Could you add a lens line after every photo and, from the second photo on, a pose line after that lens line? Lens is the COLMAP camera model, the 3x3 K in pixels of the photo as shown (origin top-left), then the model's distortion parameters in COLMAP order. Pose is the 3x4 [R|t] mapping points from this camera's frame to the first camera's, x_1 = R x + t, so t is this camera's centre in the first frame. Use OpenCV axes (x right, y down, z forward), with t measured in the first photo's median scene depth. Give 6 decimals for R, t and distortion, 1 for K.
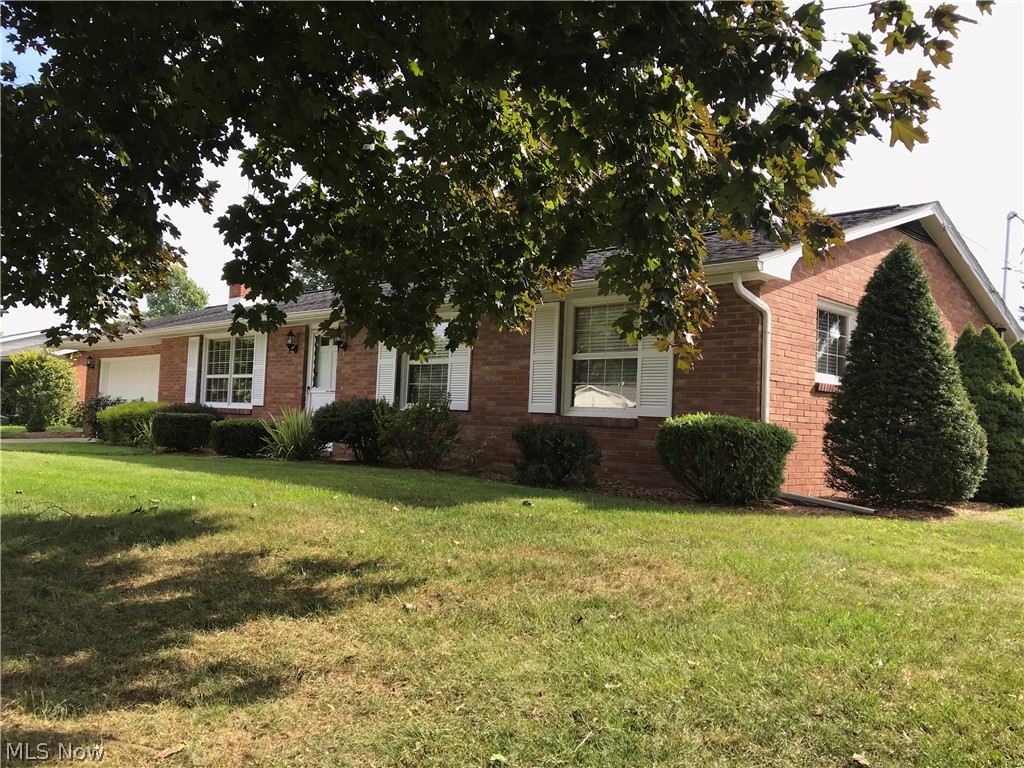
lens RADIAL K [[839.6, 0, 500.4], [0, 839.6, 382.7], [0, 0, 1]] dist [0.091724, -0.165866]
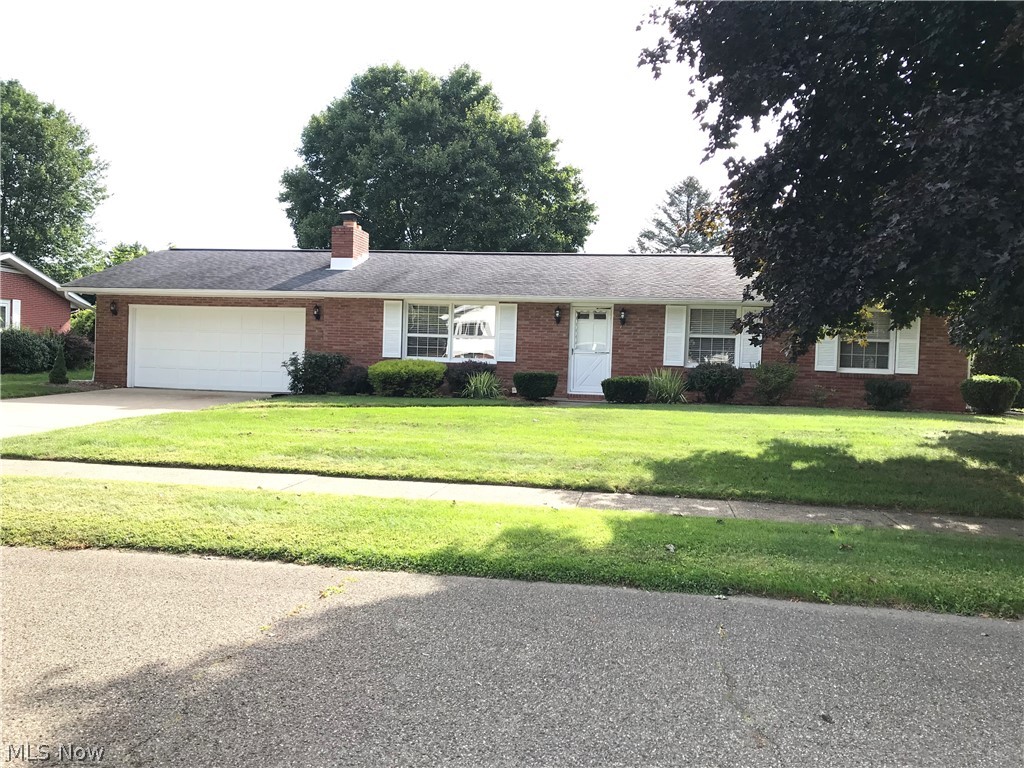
lens RADIAL K [[839.6, 0, 500.4], [0, 839.6, 382.7], [0, 0, 1]] dist [0.091724, -0.165866]
pose [[0.805405, -0.024079, 0.592236, -1.128656], [-0.027923, 0.996524, 0.078489, -0.044060], [-0.592067, -0.079753, 0.801933, -0.029171]]
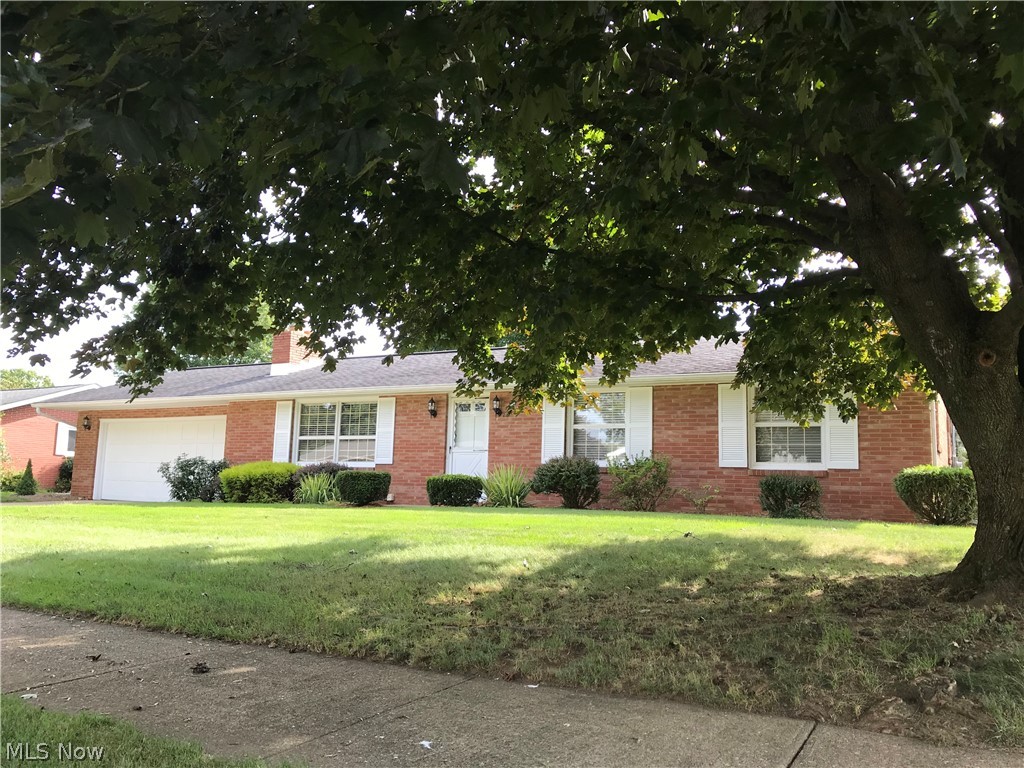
lens RADIAL K [[838.1, 0, 512.0], [0, 838.1, 384.0], [0, 0, 1]] dist [0.145252, -0.350218]
pose [[0.959189, 0.007348, 0.282671, -0.470586], [0.008485, 0.998464, -0.054748, -0.017484], [-0.282639, 0.054912, 0.957653, -0.128043]]
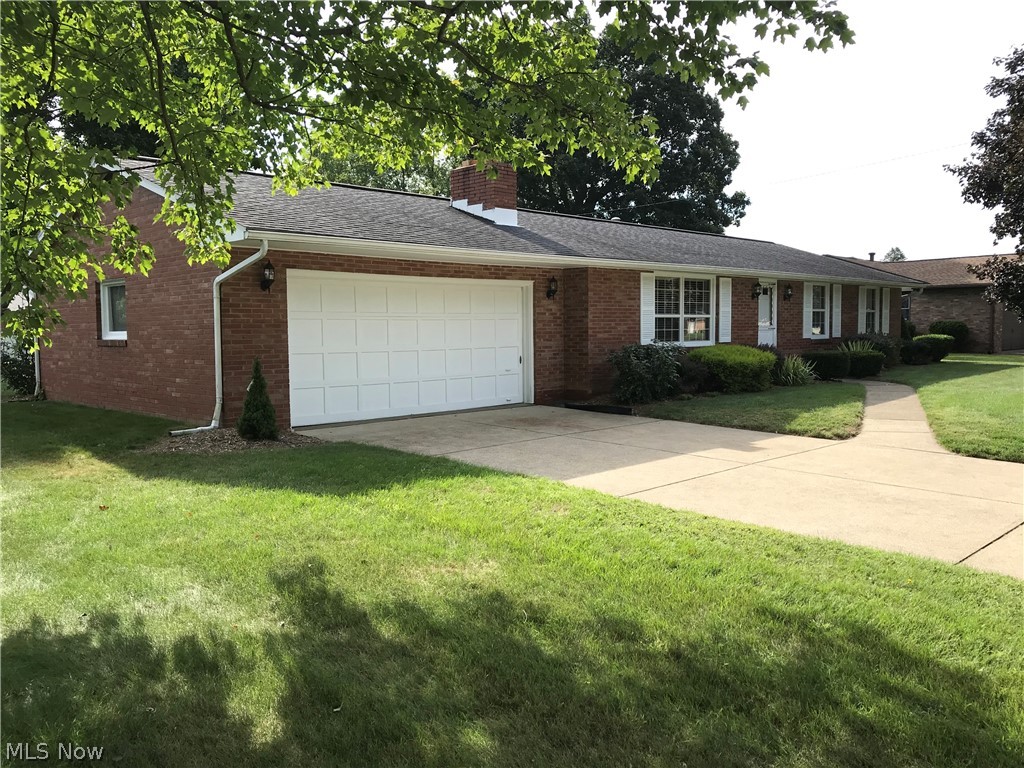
lens RADIAL K [[839.6, 0, 500.4], [0, 839.6, 382.7], [0, 0, 1]] dist [0.091724, -0.165866]
pose [[-0.015120, -0.110465, 0.993765, -1.545528], [-0.040636, 0.993125, 0.109775, -0.035375], [-0.999060, -0.038723, -0.019505, 1.420262]]
